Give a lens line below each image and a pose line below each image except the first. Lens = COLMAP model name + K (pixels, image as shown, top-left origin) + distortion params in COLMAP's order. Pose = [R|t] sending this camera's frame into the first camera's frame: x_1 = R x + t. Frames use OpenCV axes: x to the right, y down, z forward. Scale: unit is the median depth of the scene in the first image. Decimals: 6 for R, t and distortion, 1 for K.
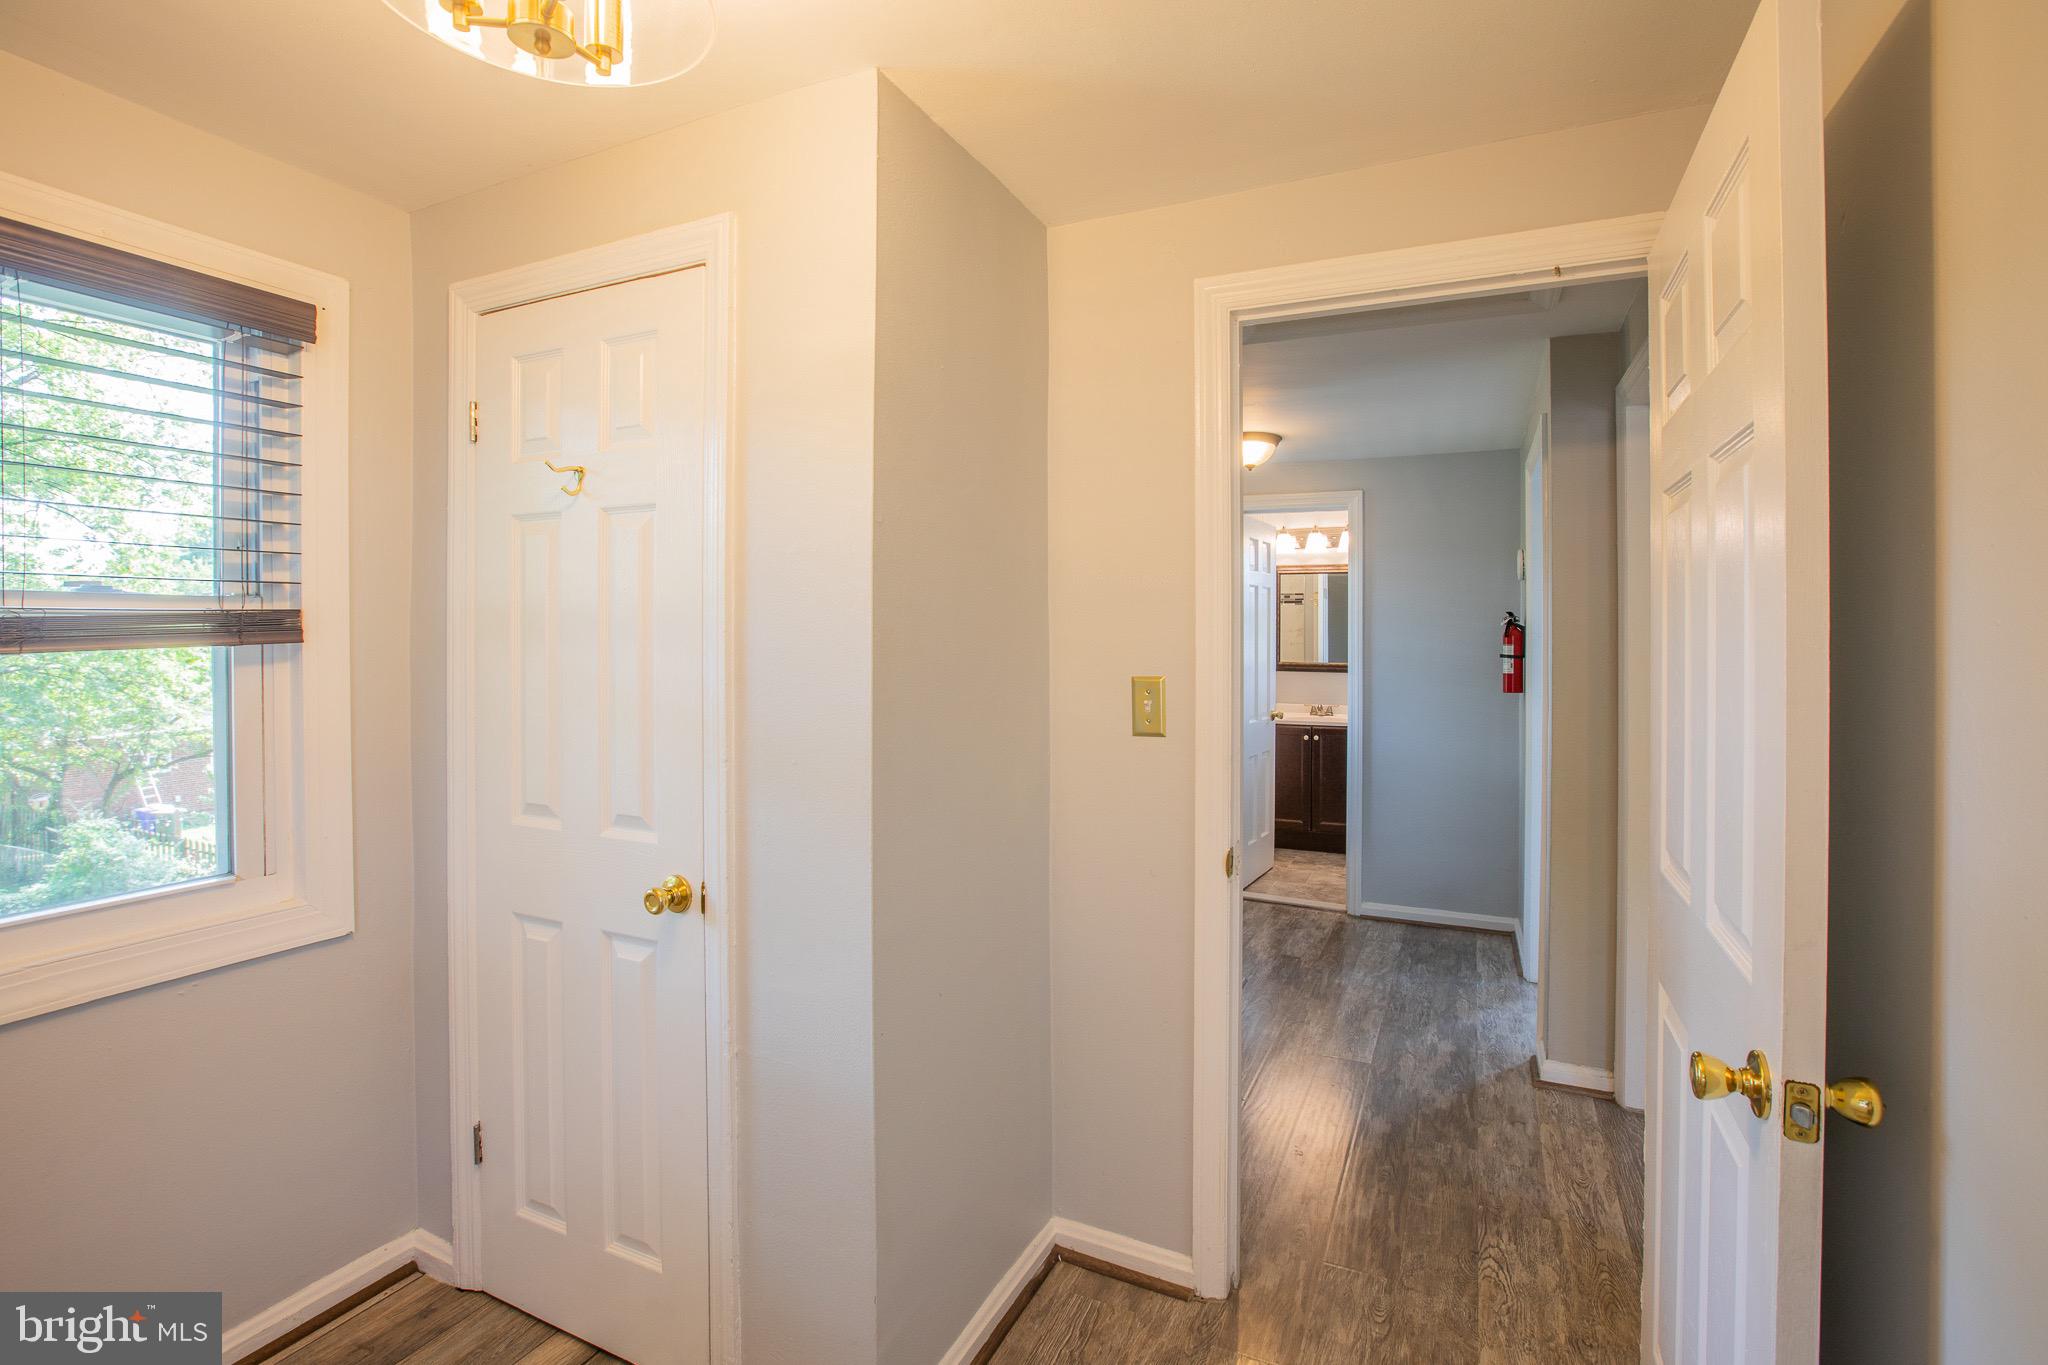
lens RADIAL K [[948.2, 0, 1020.5], [0, 948.2, 637.4], [0, 0, 1]] dist [-0.046297, 0.013433]
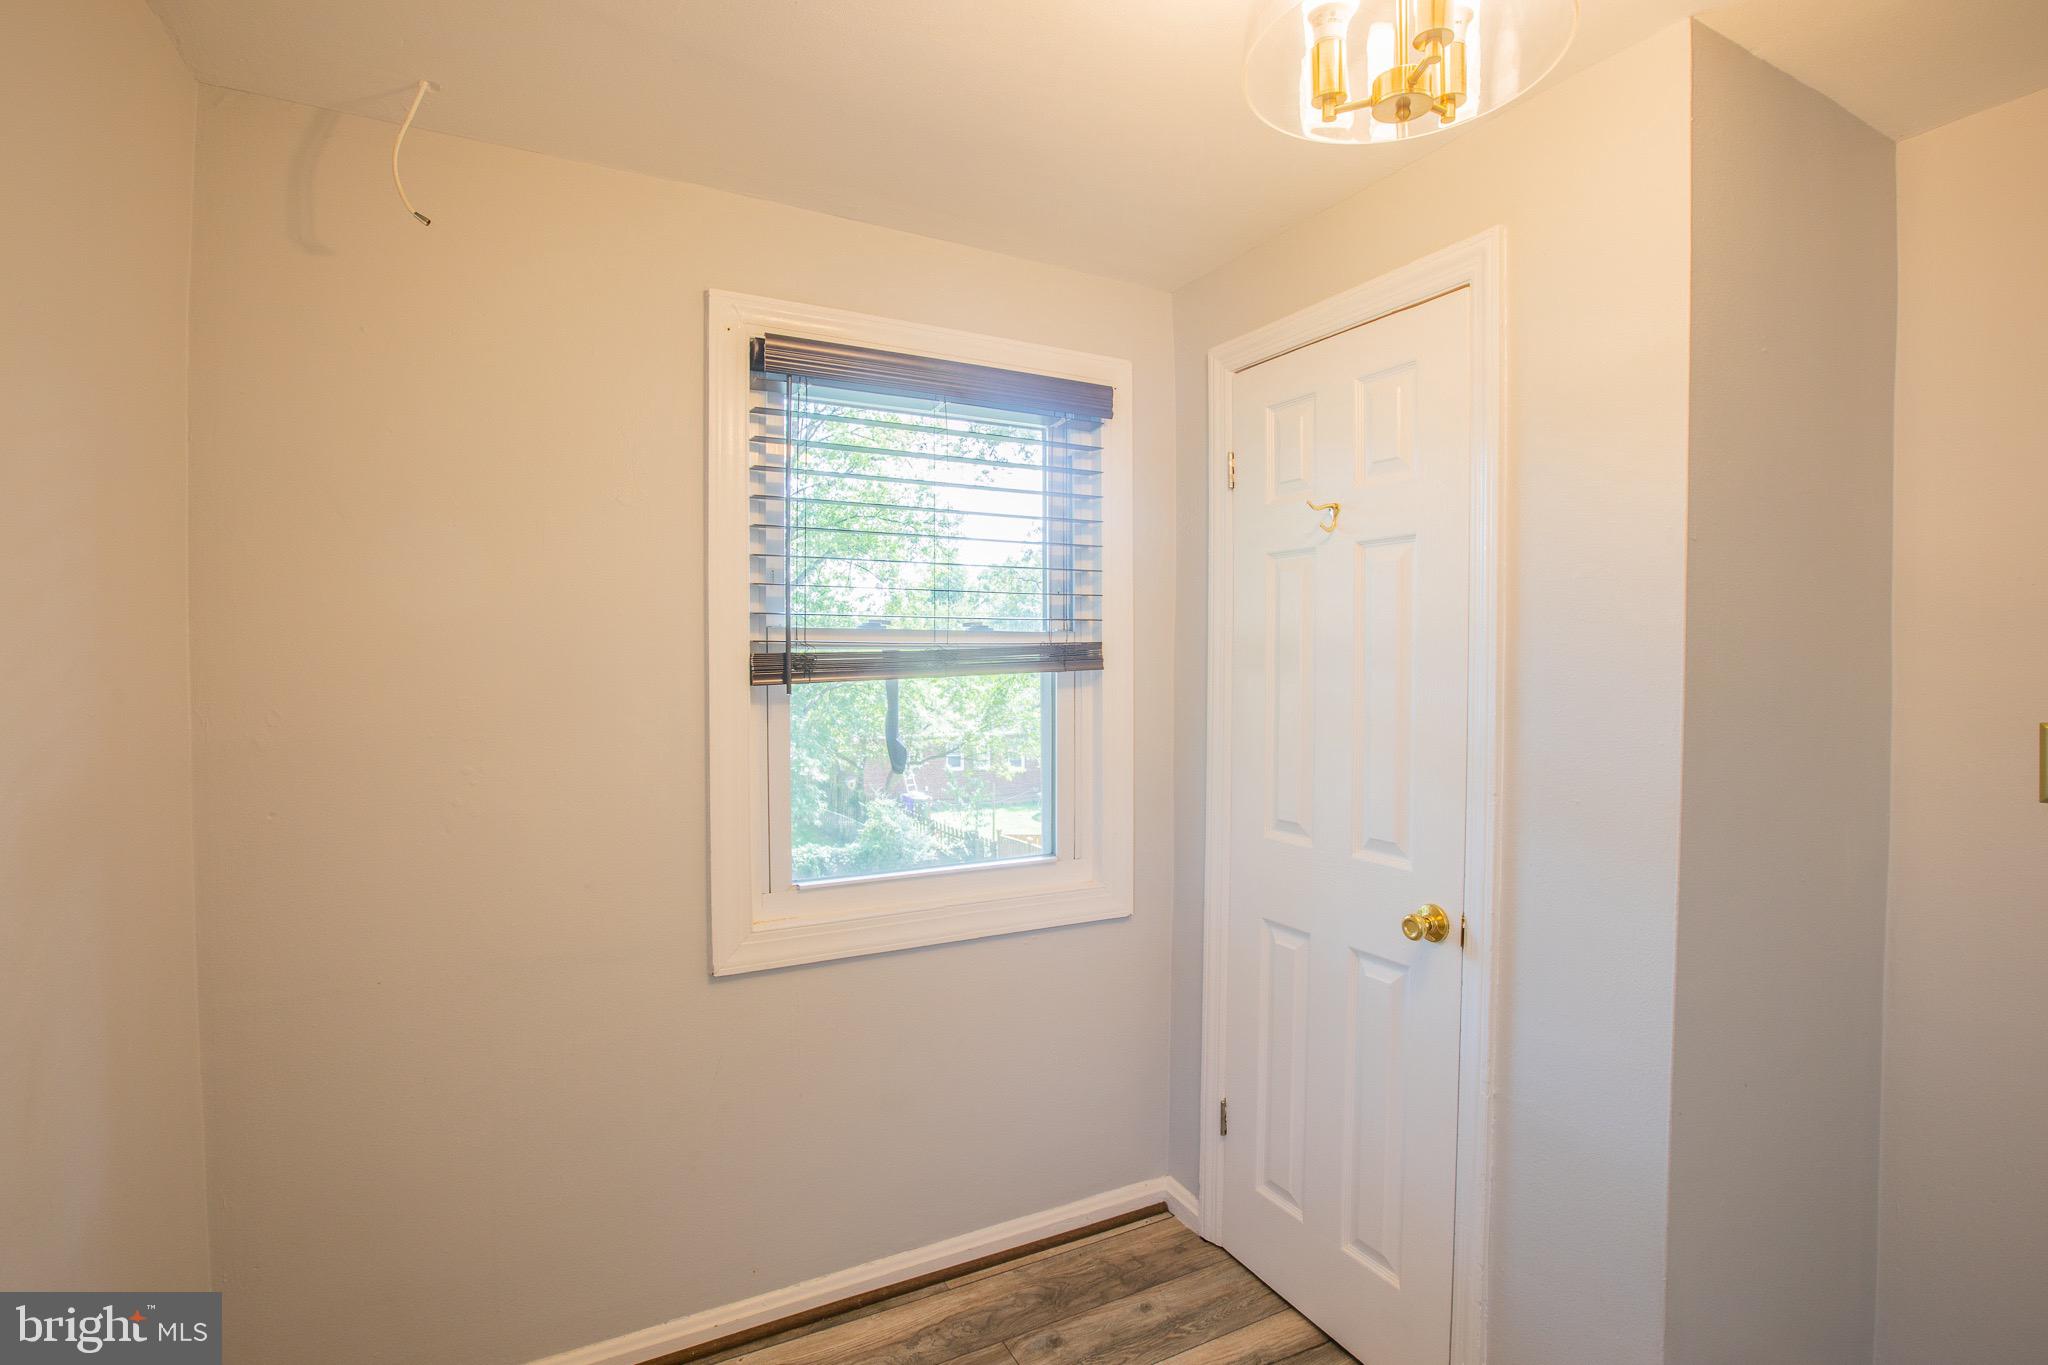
lens RADIAL K [[972.4, 0, 1024.0], [0, 972.4, 682.5], [0, 0, 1]] dist [-0.074340, 0.042709]
pose [[0.803245, 0.014932, -0.595461, -0.106131], [-0.003414, 0.999785, 0.020466, -0.003019], [0.595639, -0.014407, 0.803123, -0.072125]]
